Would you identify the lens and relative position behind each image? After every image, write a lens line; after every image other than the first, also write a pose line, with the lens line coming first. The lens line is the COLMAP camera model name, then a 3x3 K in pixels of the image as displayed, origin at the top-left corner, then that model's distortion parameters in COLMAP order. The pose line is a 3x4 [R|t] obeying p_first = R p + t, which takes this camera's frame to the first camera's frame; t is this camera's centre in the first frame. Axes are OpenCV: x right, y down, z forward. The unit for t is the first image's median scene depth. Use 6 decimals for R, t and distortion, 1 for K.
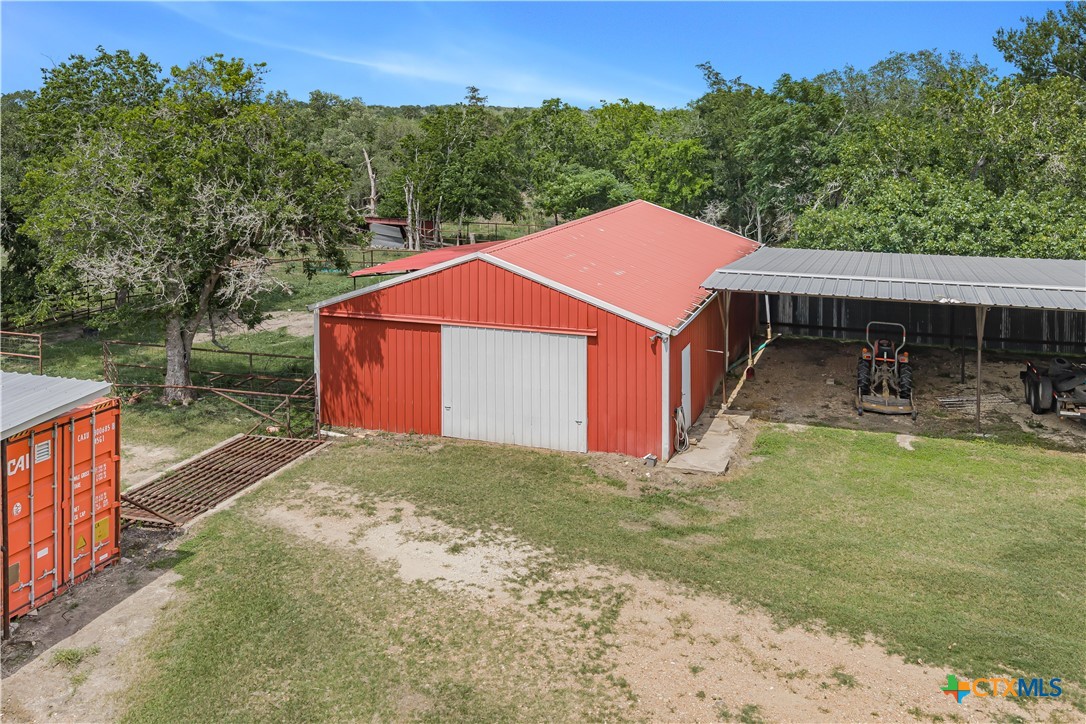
lens RADIAL K [[927.7, 0, 545.4], [0, 927.7, 287.9], [0, 0, 1]] dist [0.004202, -0.002271]
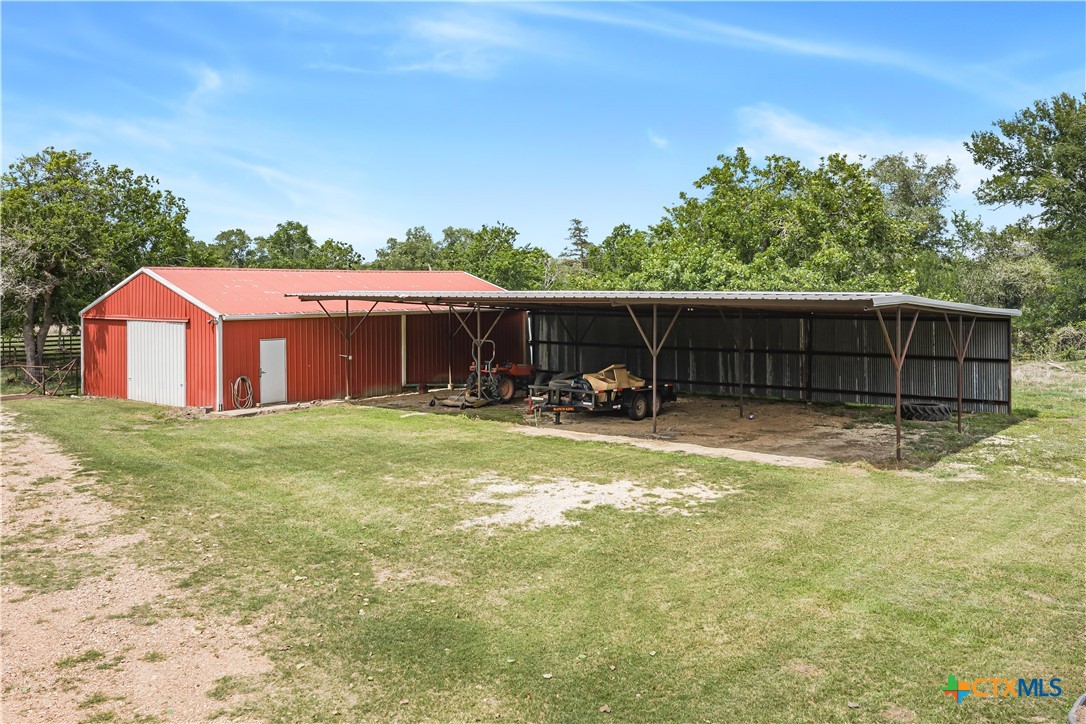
lens RADIAL K [[909.7, 0, 543.0], [0, 909.7, 362.0], [0, 0, 1]] dist [-0.004036, -0.017014]
pose [[0.944815, 0.026607, -0.326522, 1.152093], [-0.056773, 0.994914, -0.083205, 0.223702], [0.322647, 0.097151, 0.941520, -0.132346]]
